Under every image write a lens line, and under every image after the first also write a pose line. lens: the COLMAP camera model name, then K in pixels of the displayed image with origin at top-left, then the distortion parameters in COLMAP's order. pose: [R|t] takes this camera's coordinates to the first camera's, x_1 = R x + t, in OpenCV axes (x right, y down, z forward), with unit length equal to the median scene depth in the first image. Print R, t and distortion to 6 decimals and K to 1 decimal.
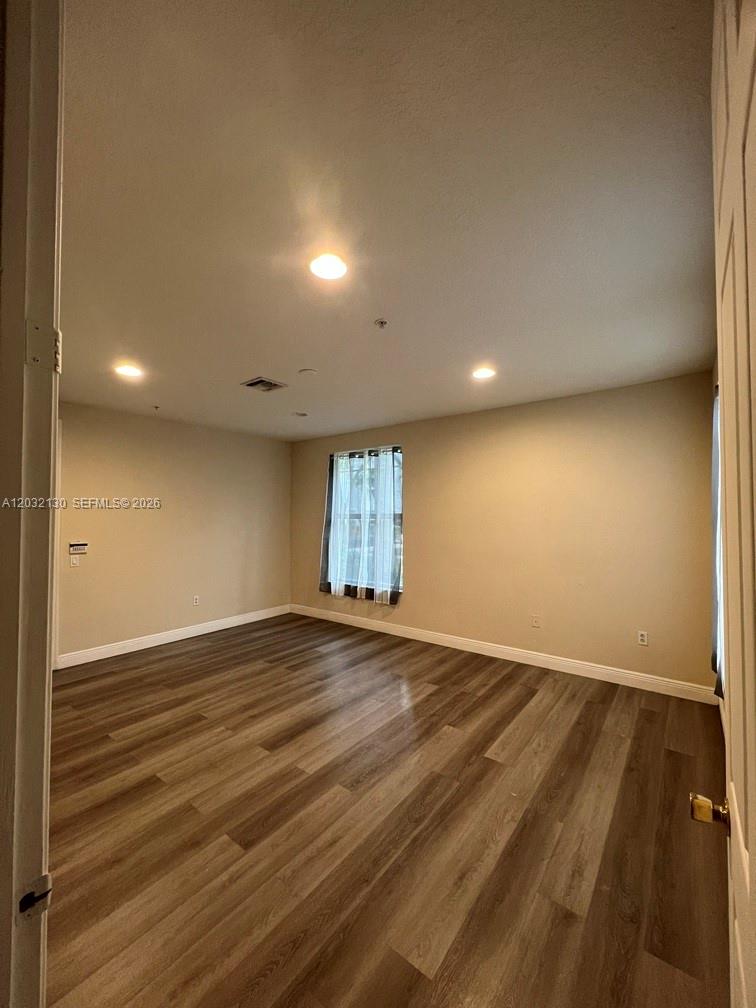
lens RADIAL K [[404.0, 0, 379.5], [0, 404.0, 507.2], [0, 0, 1]] dist [-0.000267, -0.000550]
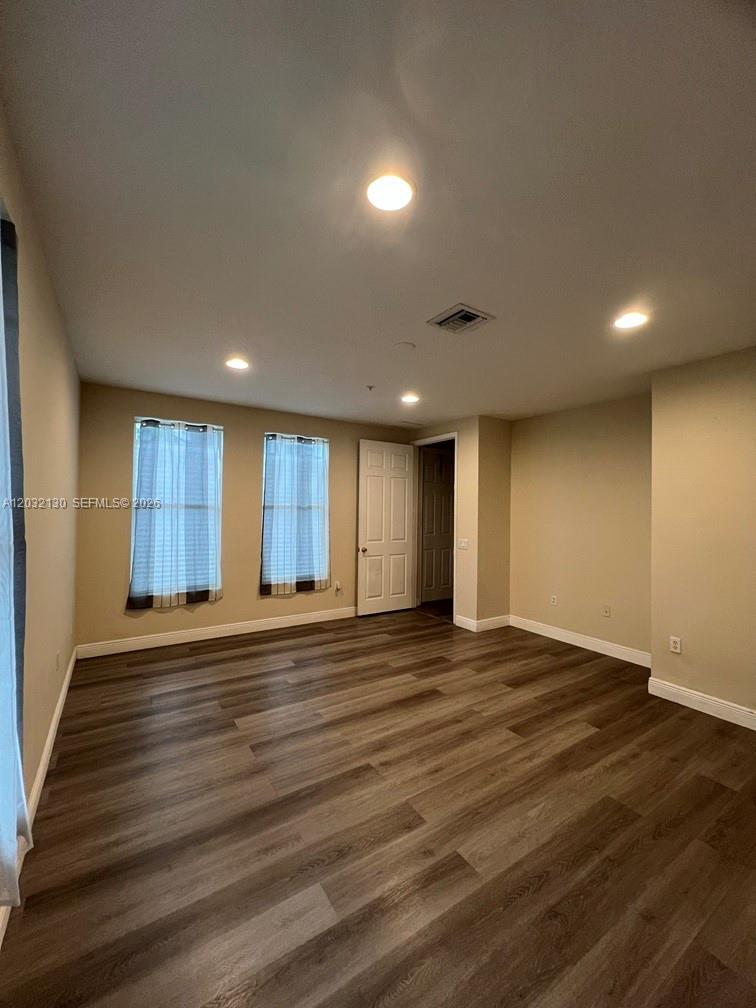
lens RADIAL K [[404.0, 0, 380.7], [0, 404.0, 506.7], [0, 0, 1]] dist [-0.000267, -0.000550]
pose [[-0.943218, -0.011514, 0.331976, -0.475382], [-0.019935, 0.999560, -0.021971, 0.047828], [-0.331577, -0.027341, -0.943032, 2.071672]]
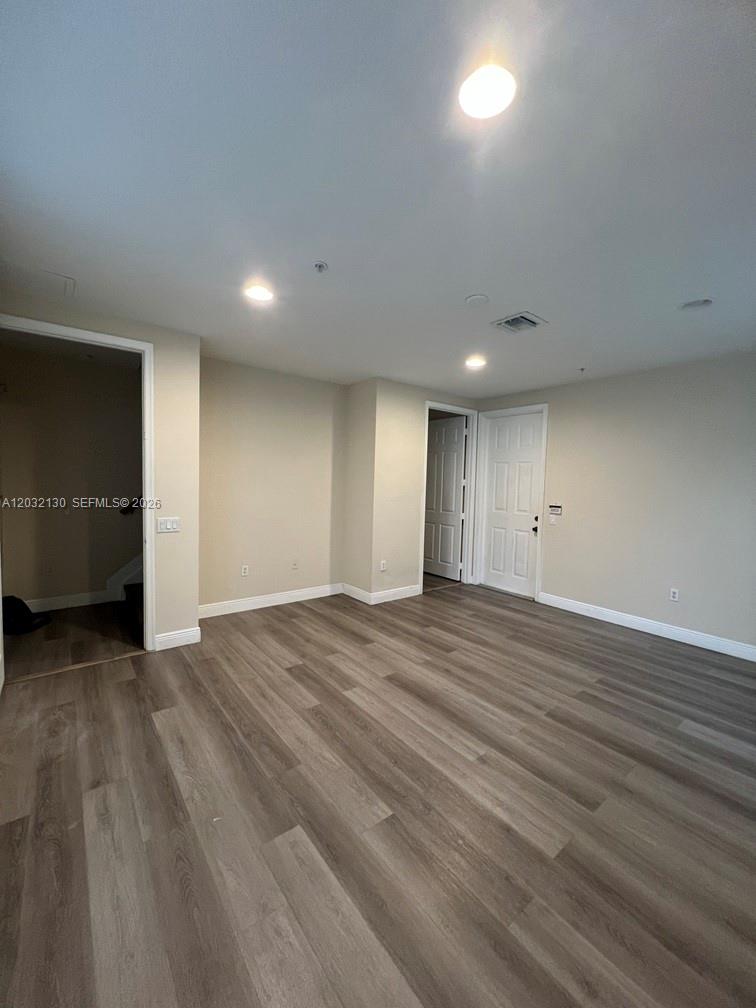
lens RADIAL K [[405.5, 0, 380.6], [0, 405.5, 502.1], [0, 0, 1]] dist [-0.003195, 0.000042]
pose [[-0.246984, 0.046658, -0.967895, 0.759027], [-0.009183, 0.998683, 0.050486, 0.036793], [0.968976, 0.021358, -0.246231, 1.143870]]
